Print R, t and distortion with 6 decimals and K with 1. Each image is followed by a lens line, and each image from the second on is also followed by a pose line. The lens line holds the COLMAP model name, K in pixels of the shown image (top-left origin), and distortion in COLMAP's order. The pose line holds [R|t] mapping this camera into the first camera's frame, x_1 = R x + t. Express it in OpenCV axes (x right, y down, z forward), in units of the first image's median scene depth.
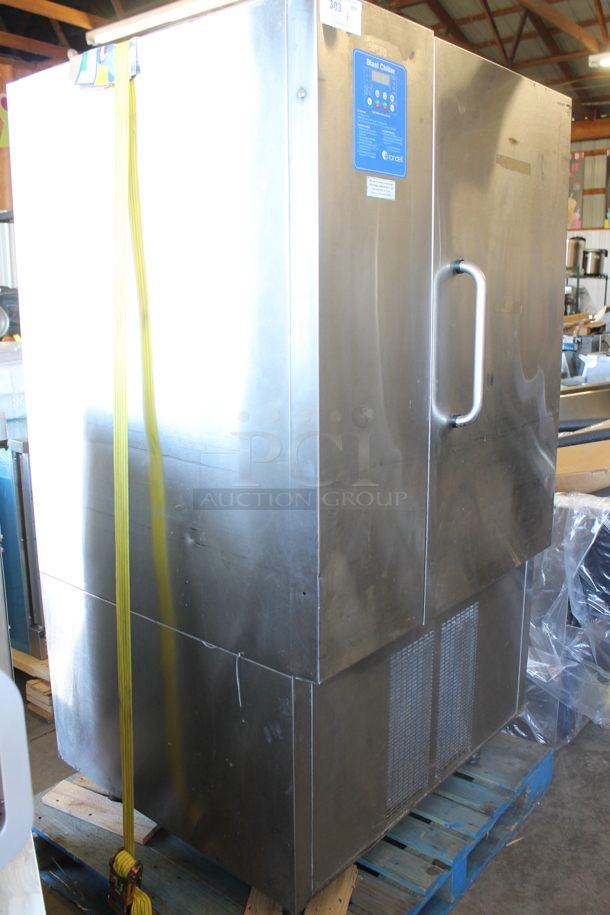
lens RADIAL K [[805.3, 0, 305.3], [0, 805.3, 455.5], [0, 0, 1]] dist [-0.056332, 0.012421]
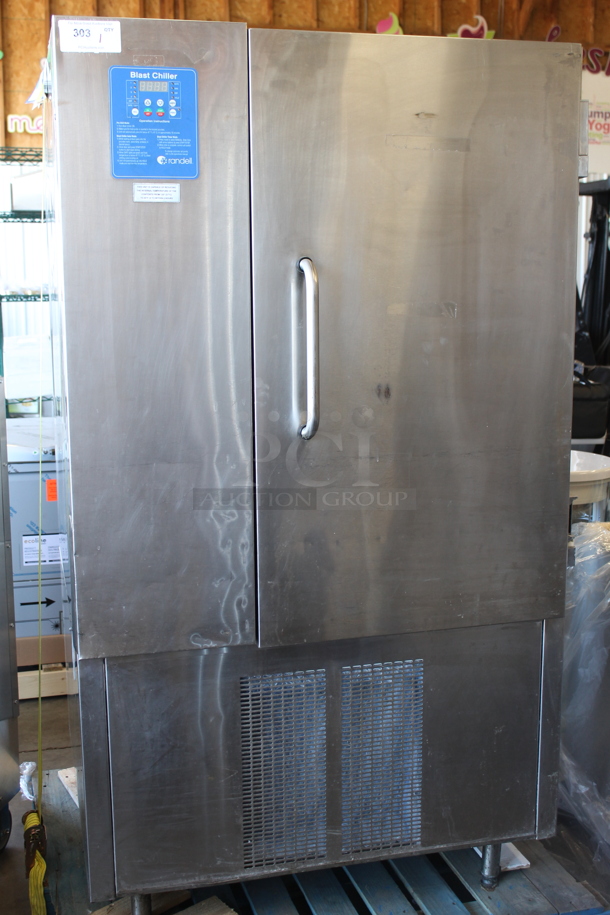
lens RADIAL K [[1141.7, 0, 304.5], [0, 1141.7, 459.2], [0, 0, 1]] dist [0.035442, 0.000000]
pose [[0.827205, 0.097775, -0.553328, 1.125514], [-0.109322, 0.993932, 0.012199, -0.028974], [0.551163, 0.050400, 0.832874, -0.116667]]
